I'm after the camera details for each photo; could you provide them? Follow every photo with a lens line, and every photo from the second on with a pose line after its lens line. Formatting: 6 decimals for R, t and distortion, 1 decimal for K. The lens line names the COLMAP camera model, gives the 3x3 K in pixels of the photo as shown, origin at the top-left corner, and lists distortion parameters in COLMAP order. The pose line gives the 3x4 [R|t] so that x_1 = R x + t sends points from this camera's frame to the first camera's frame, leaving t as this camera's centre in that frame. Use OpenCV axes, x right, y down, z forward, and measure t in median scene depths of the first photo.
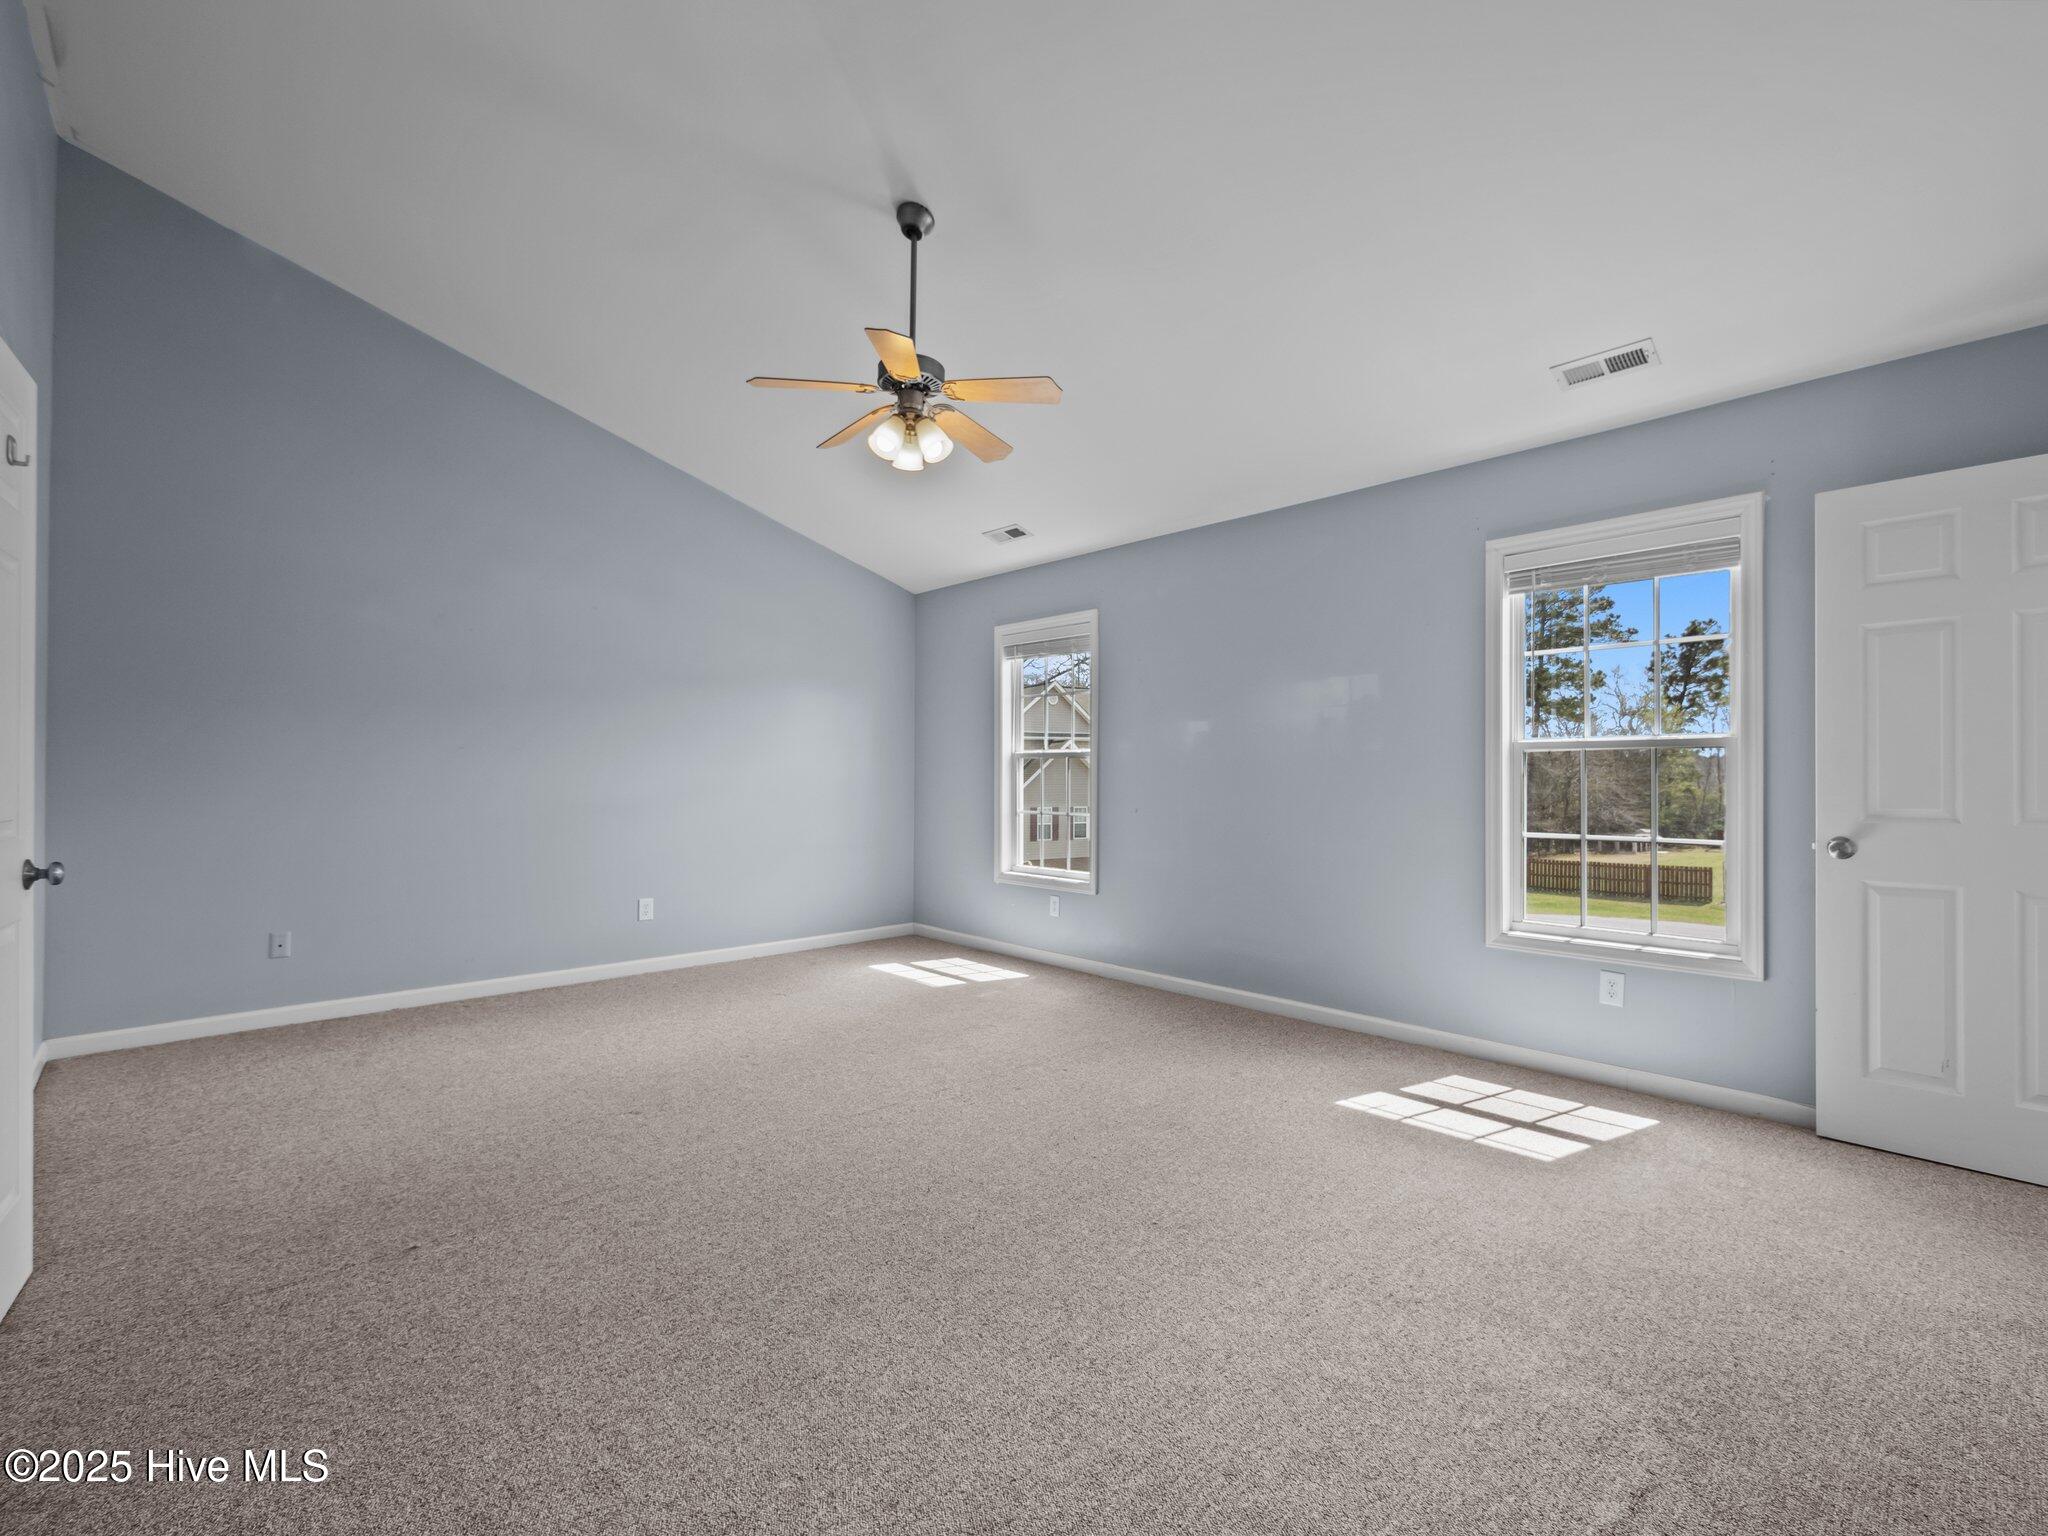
lens RADIAL K [[885.2, 0, 1032.8], [0, 885.2, 773.2], [0, 0, 1]] dist [-0.000624, -0.000049]
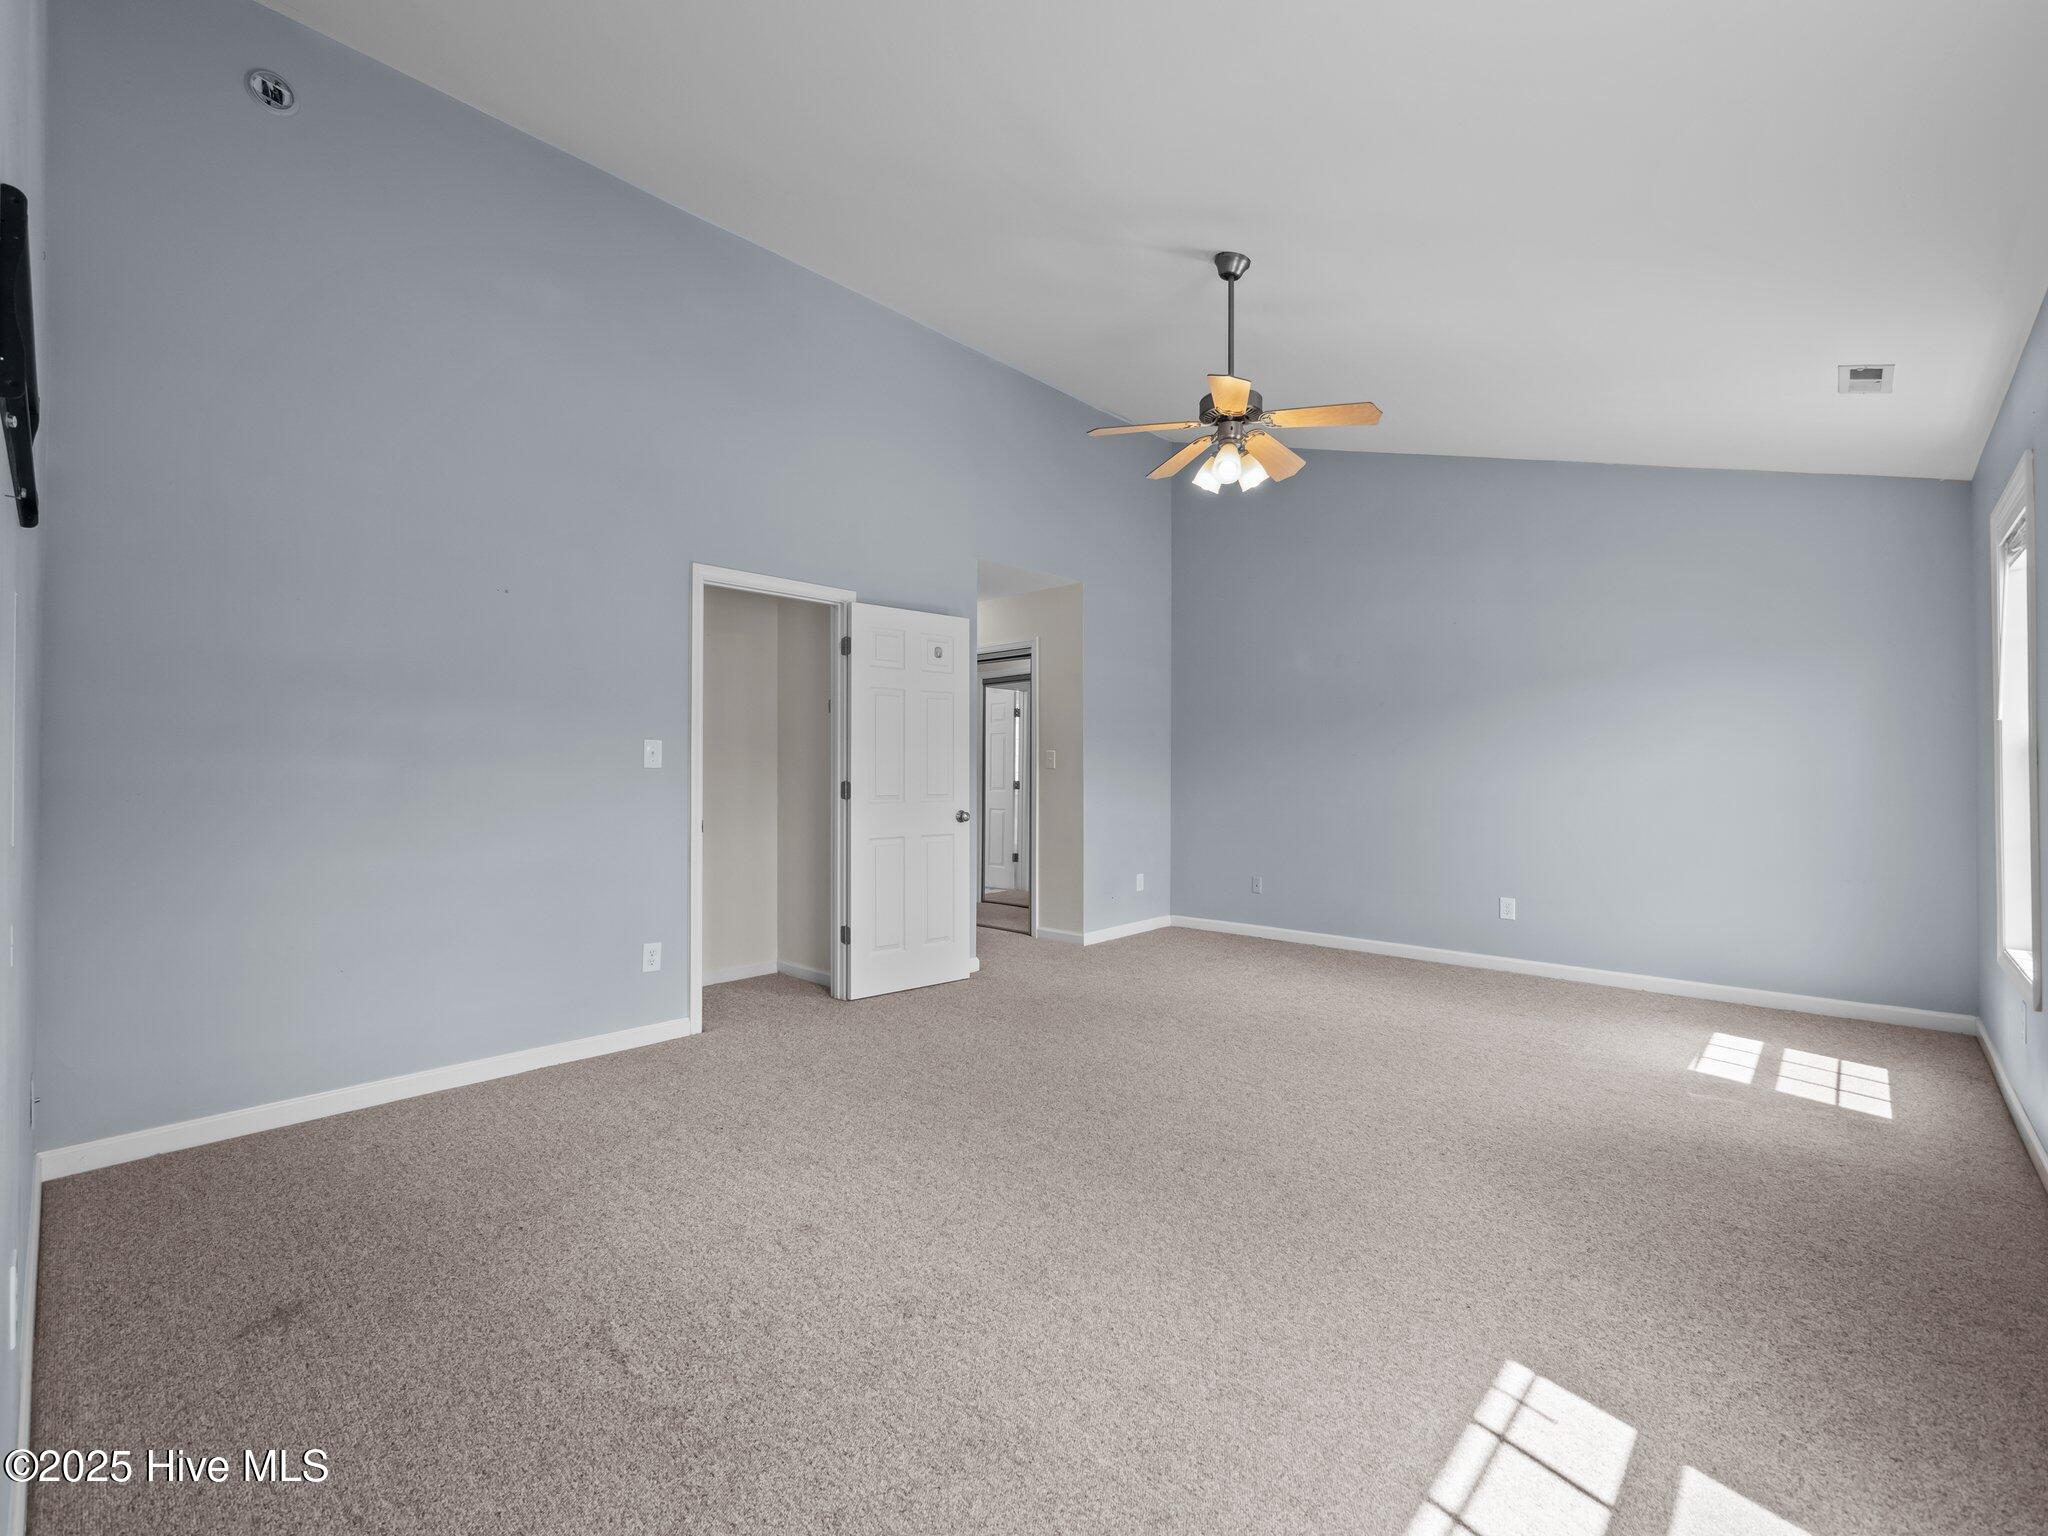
lens RADIAL K [[885.2, 0, 1033.7], [0, 885.2, 768.3], [0, 0, 1]] dist [-0.000624, -0.000049]
pose [[0.052727, -0.009167, -0.998567, 0.648272], [0.011723, 0.999895, -0.008560, -0.004161], [0.998540, -0.011255, 0.052829, 0.483856]]
